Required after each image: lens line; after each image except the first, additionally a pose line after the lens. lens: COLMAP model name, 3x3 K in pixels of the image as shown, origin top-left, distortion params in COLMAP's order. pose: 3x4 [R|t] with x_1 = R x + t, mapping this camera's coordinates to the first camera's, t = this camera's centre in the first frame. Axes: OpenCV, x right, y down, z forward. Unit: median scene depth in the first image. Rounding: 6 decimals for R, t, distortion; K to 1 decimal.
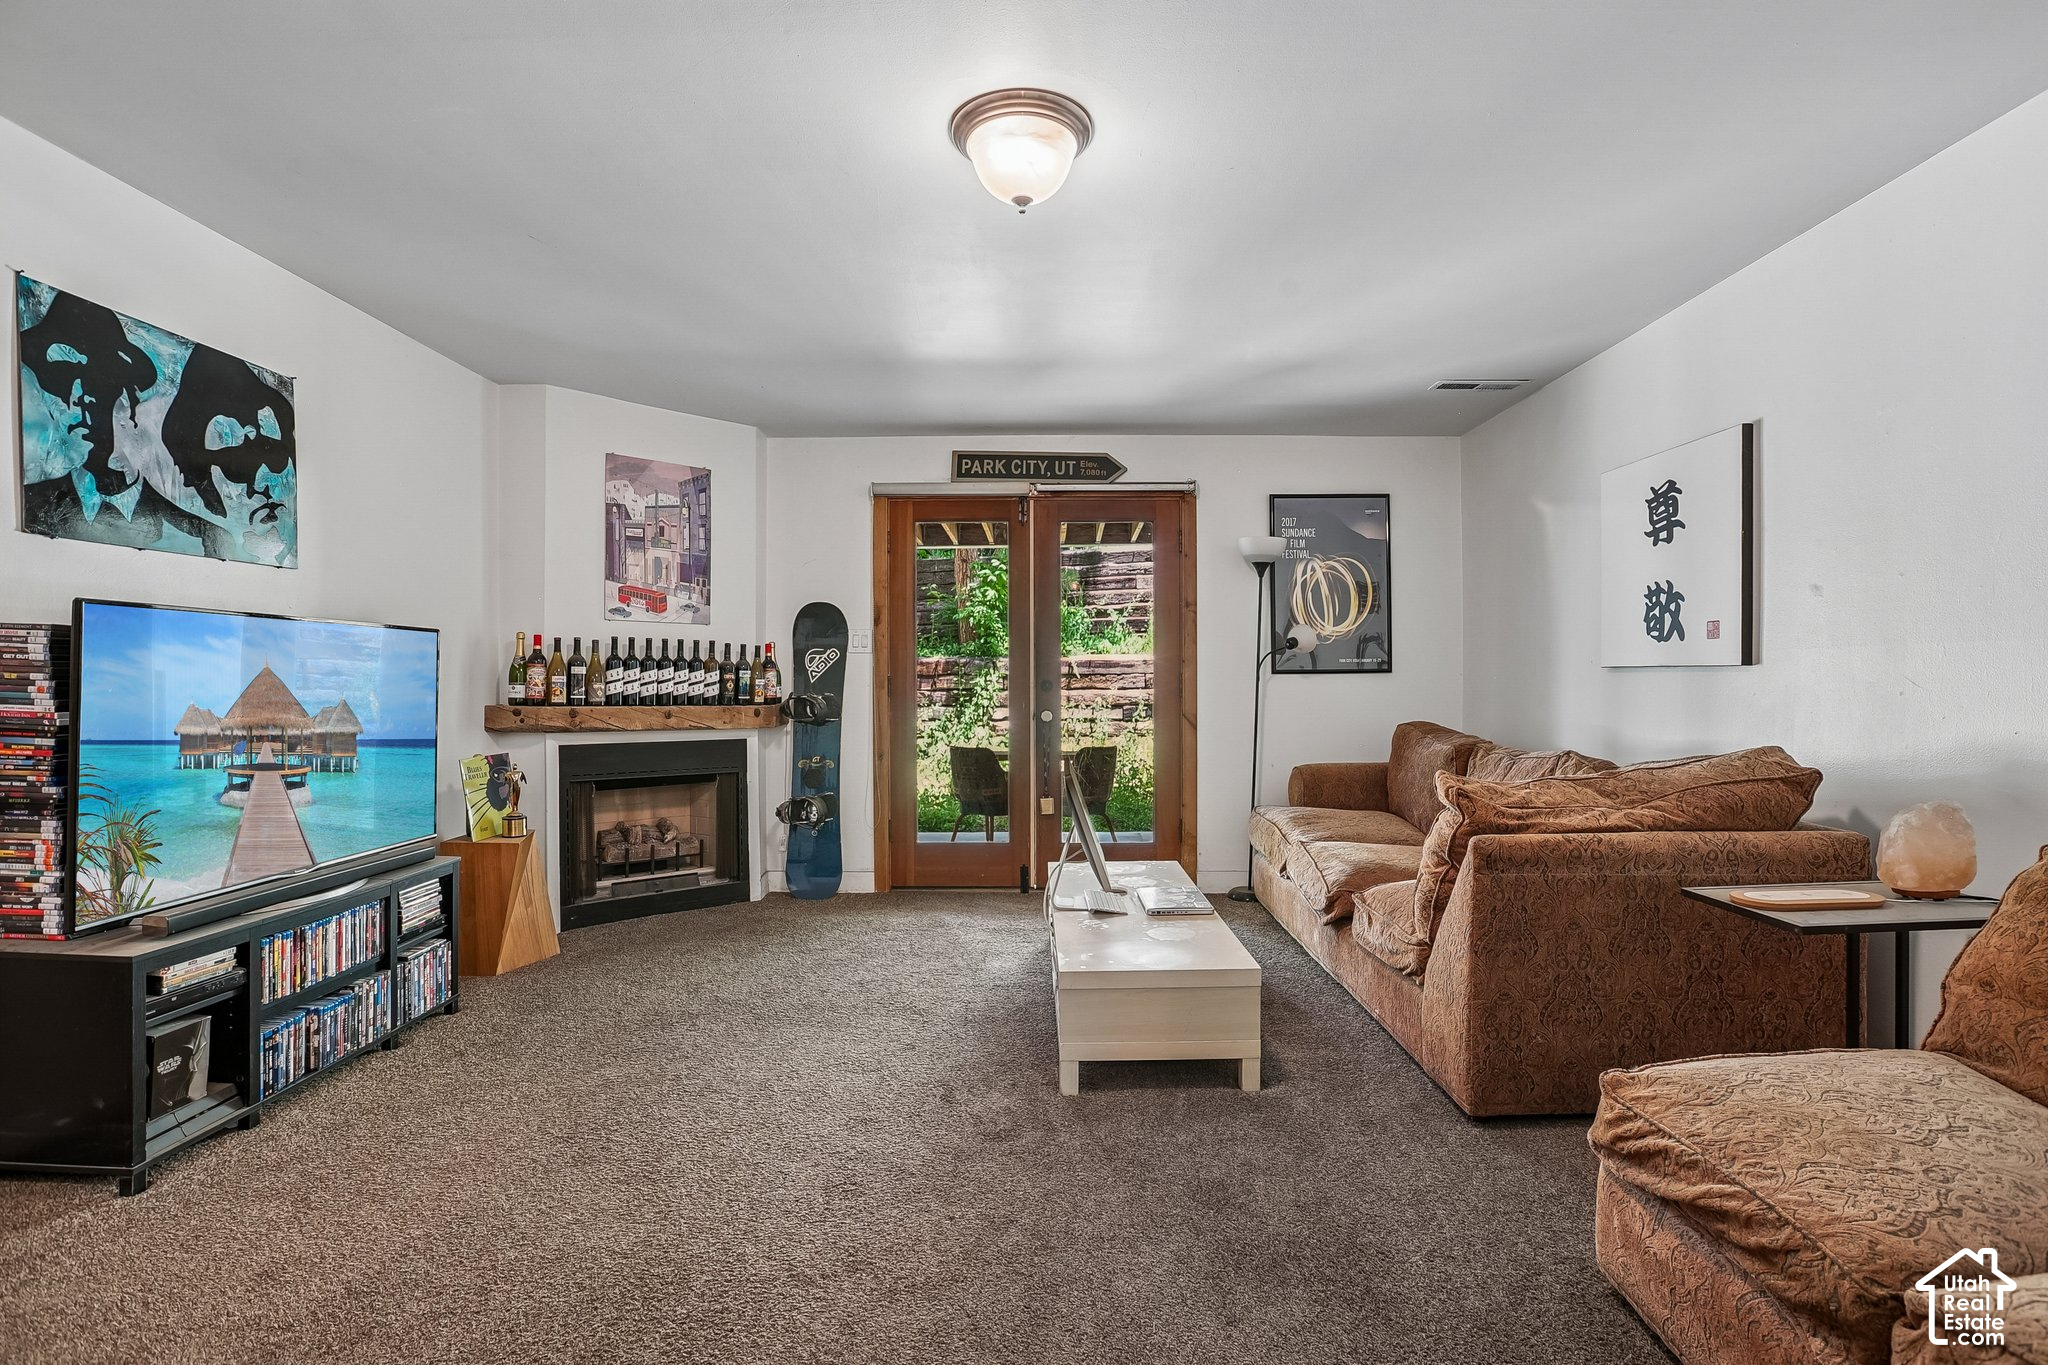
lens RADIAL K [[947.7, 0, 1032.2], [0, 947.7, 688.7], [0, 0, 1]] dist [-0.062622, 0.038245]
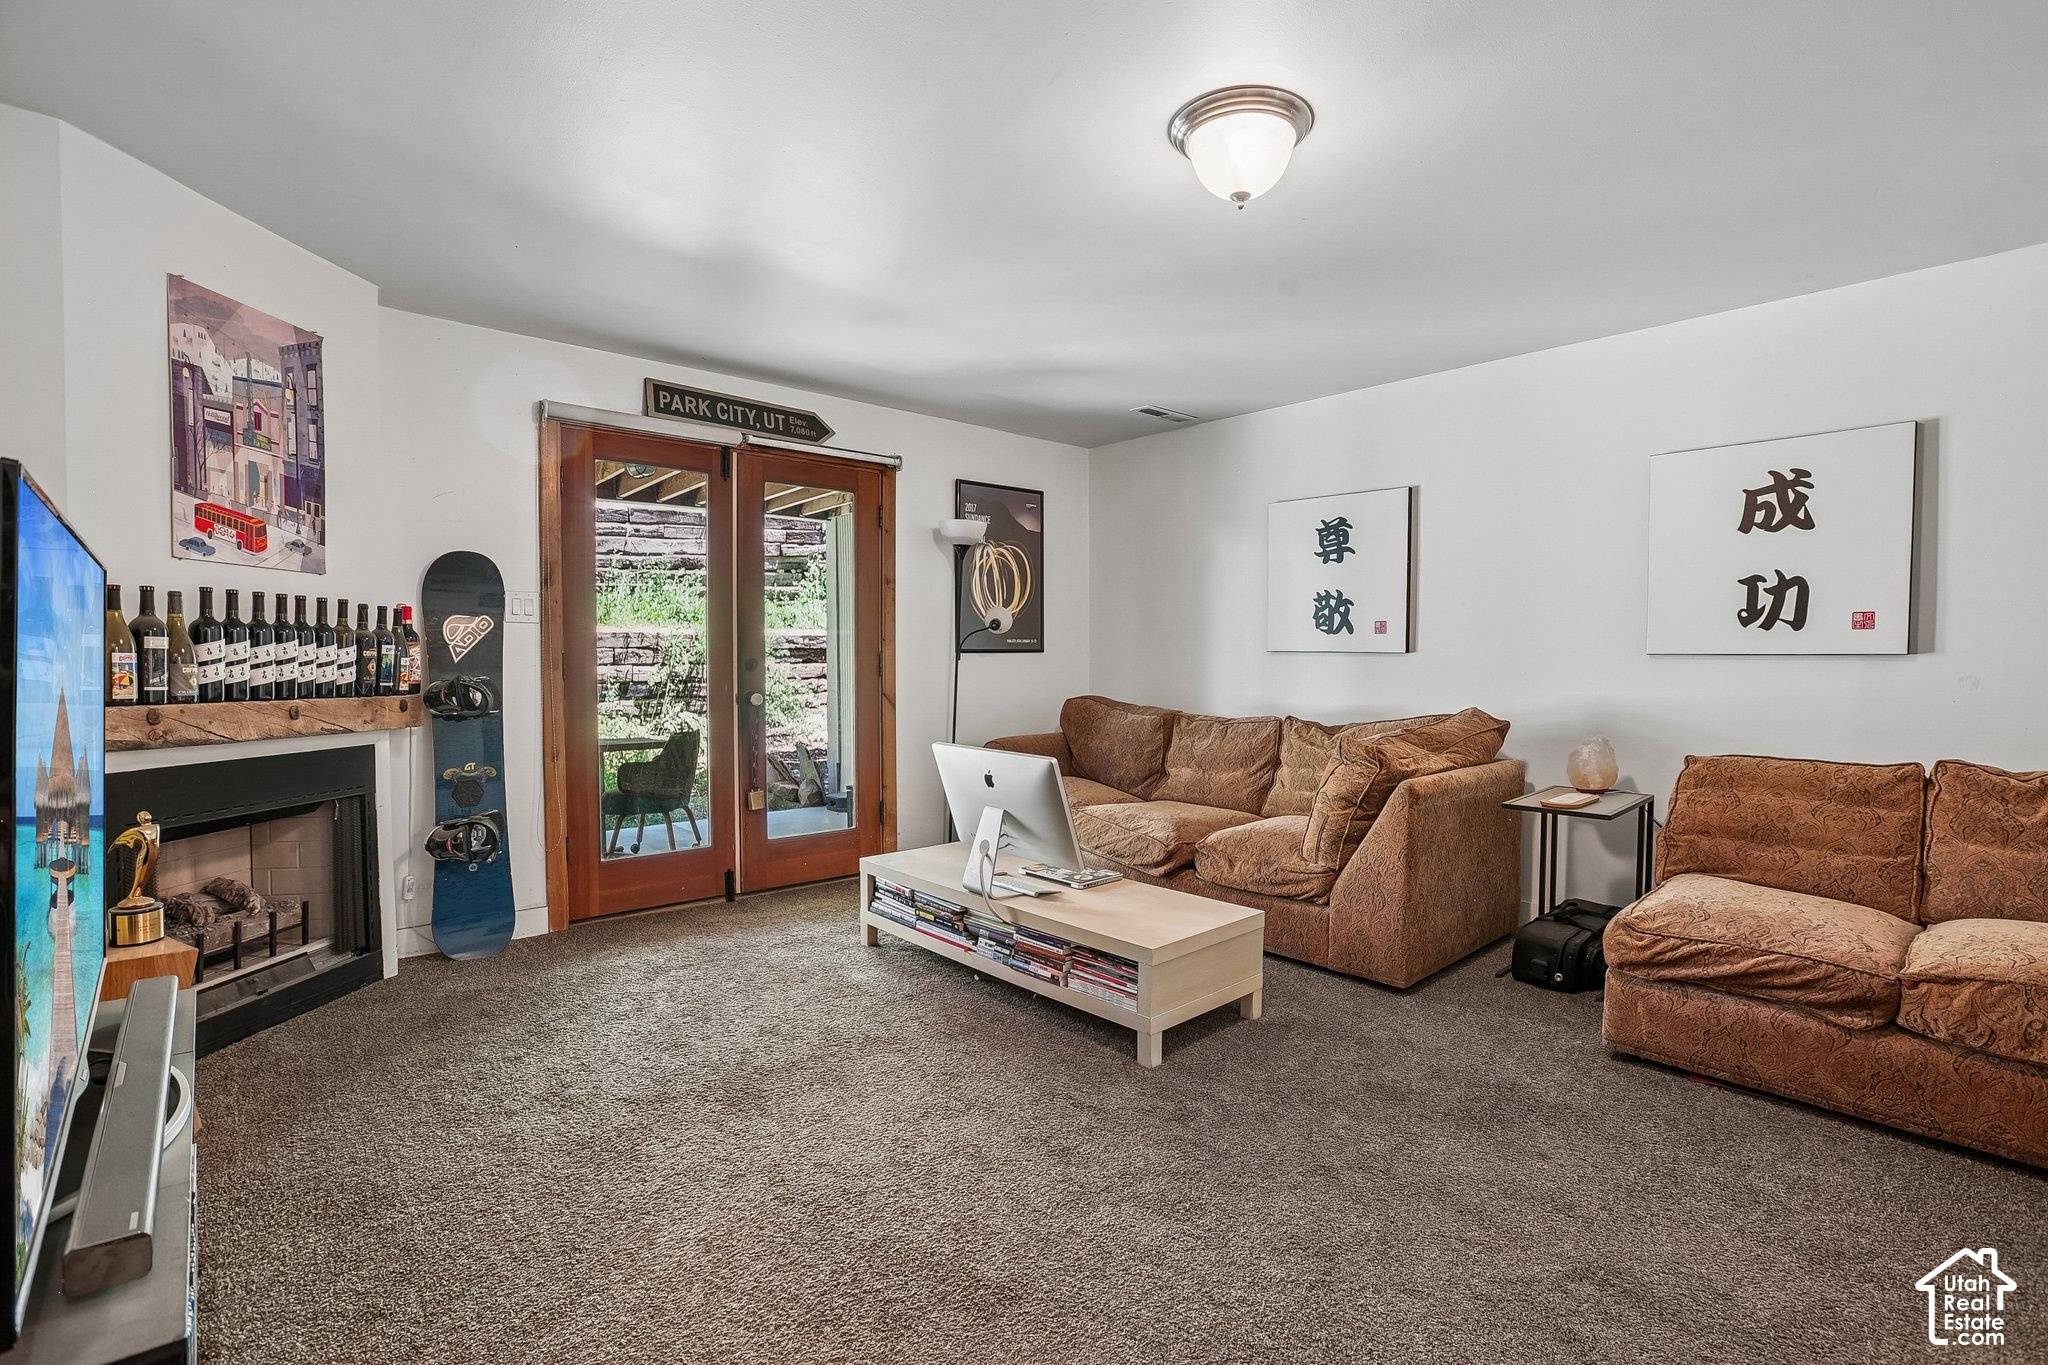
lens RADIAL K [[947.7, 0, 1032.2], [0, 947.7, 688.7], [0, 0, 1]] dist [-0.062622, 0.038245]
pose [[0.738913, -0.019590, 0.673516, -0.428725], [0.000054, 0.999579, 0.029015, -0.007272], [-0.673800, -0.021403, 0.738603, 0.191576]]
